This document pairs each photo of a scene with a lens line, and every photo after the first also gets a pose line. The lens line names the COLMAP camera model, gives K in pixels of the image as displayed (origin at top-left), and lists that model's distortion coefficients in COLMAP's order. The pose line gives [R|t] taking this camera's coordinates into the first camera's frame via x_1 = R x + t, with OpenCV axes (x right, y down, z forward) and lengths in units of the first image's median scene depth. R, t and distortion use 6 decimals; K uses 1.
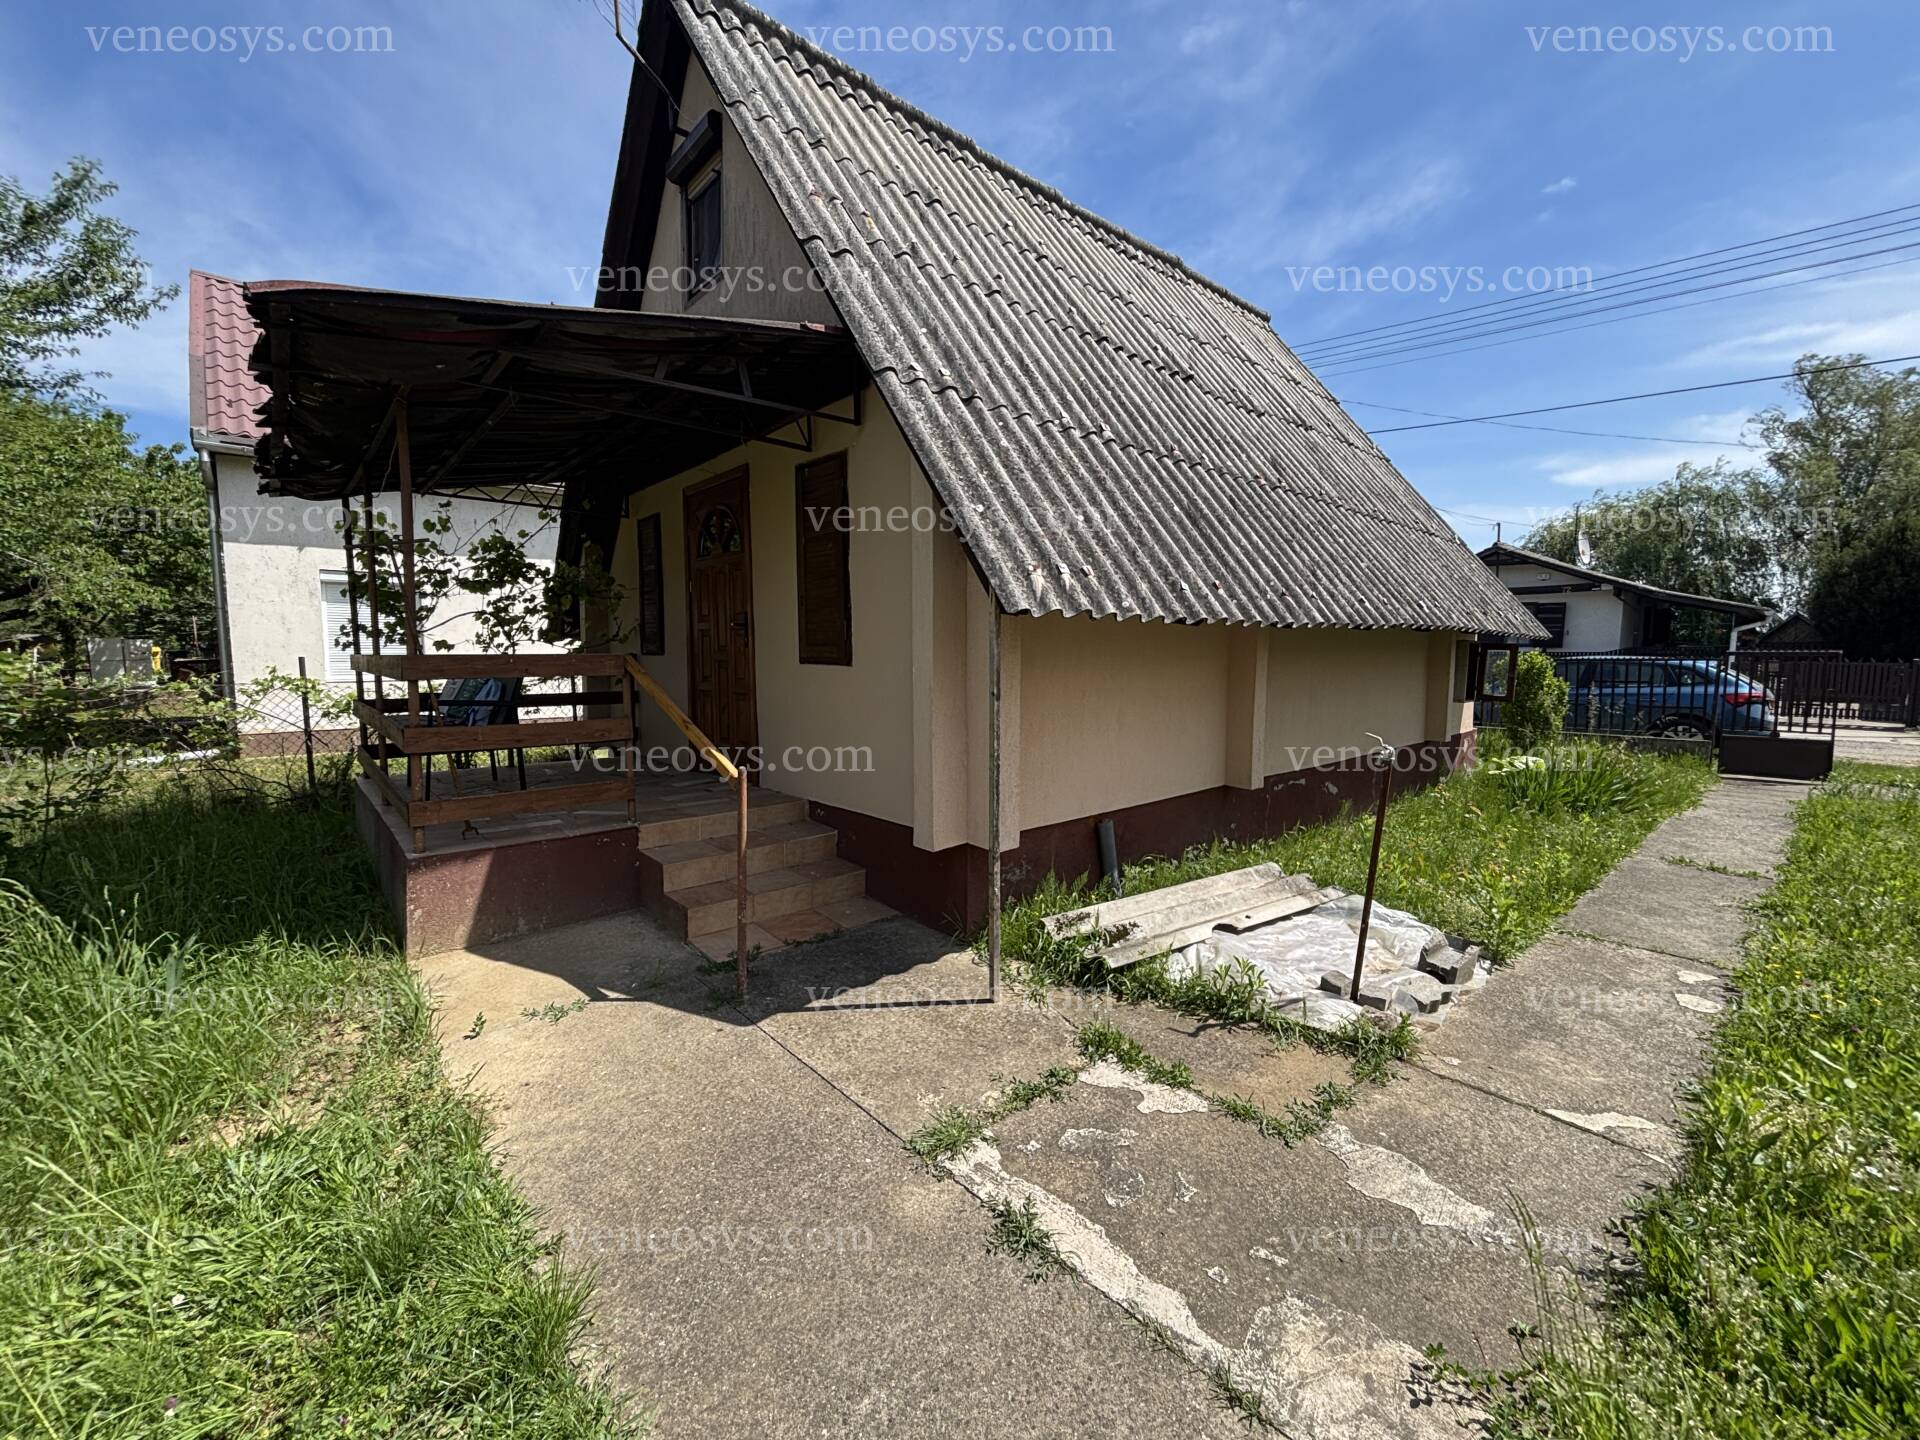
lens RADIAL K [[773.0, 0, 967.8], [0, 773.0, 717.5], [0, 0, 1]] dist [0.001084, -0.000557]
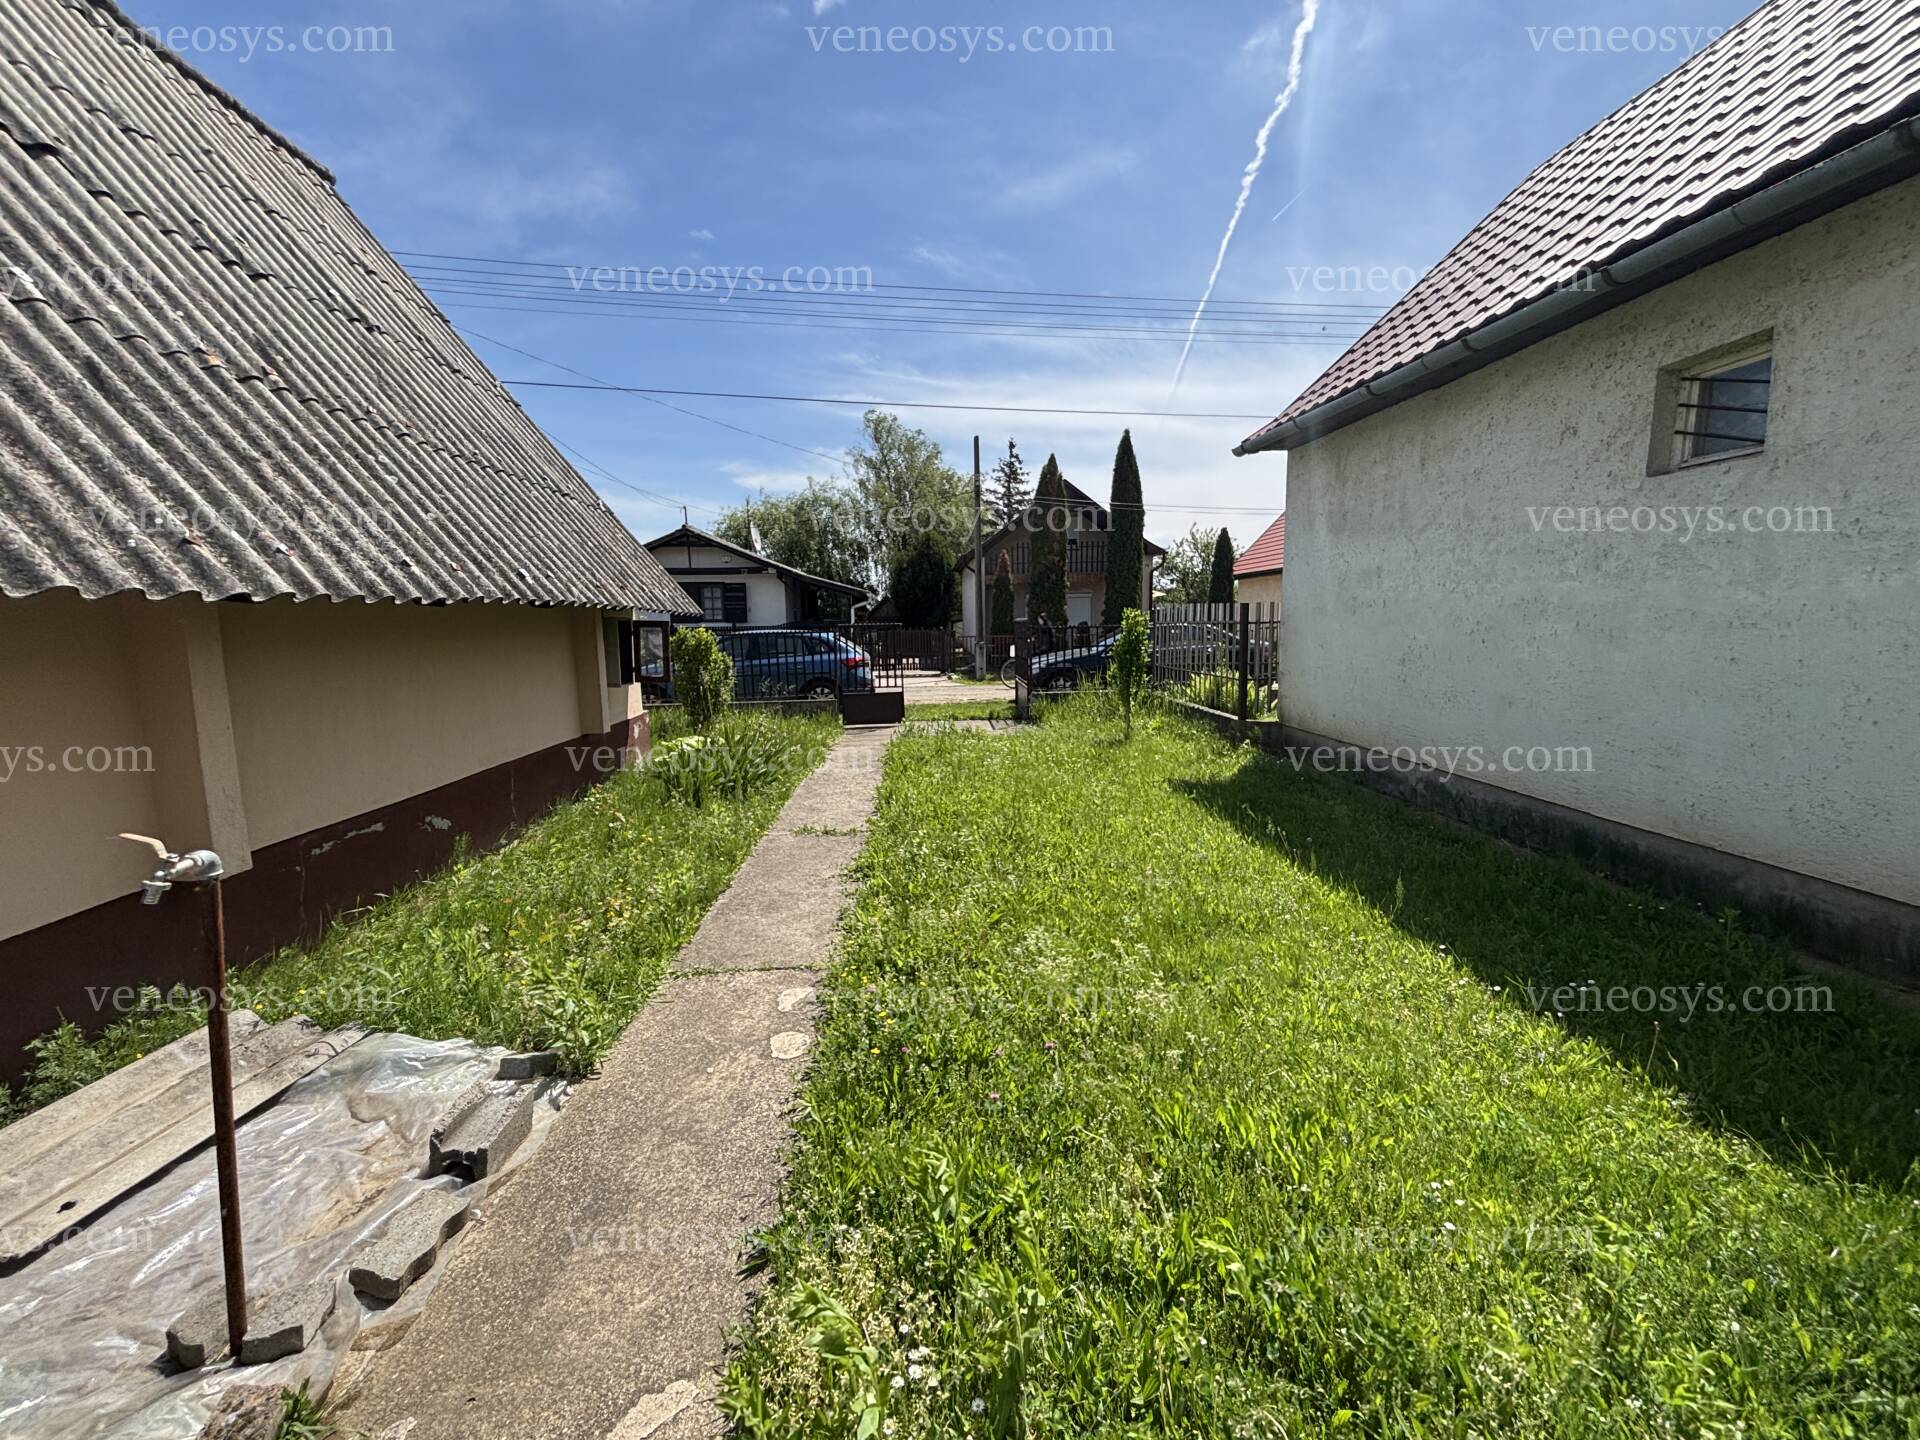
lens RADIAL K [[773.0, 0, 967.8], [0, 773.0, 717.5], [0, 0, 1]] dist [0.001084, -0.000557]
pose [[0.607866, -0.110958, 0.786249, 0.147514], [0.087469, 0.993519, 0.072584, -0.012048], [-0.789207, 0.024652, 0.613632, 0.106077]]
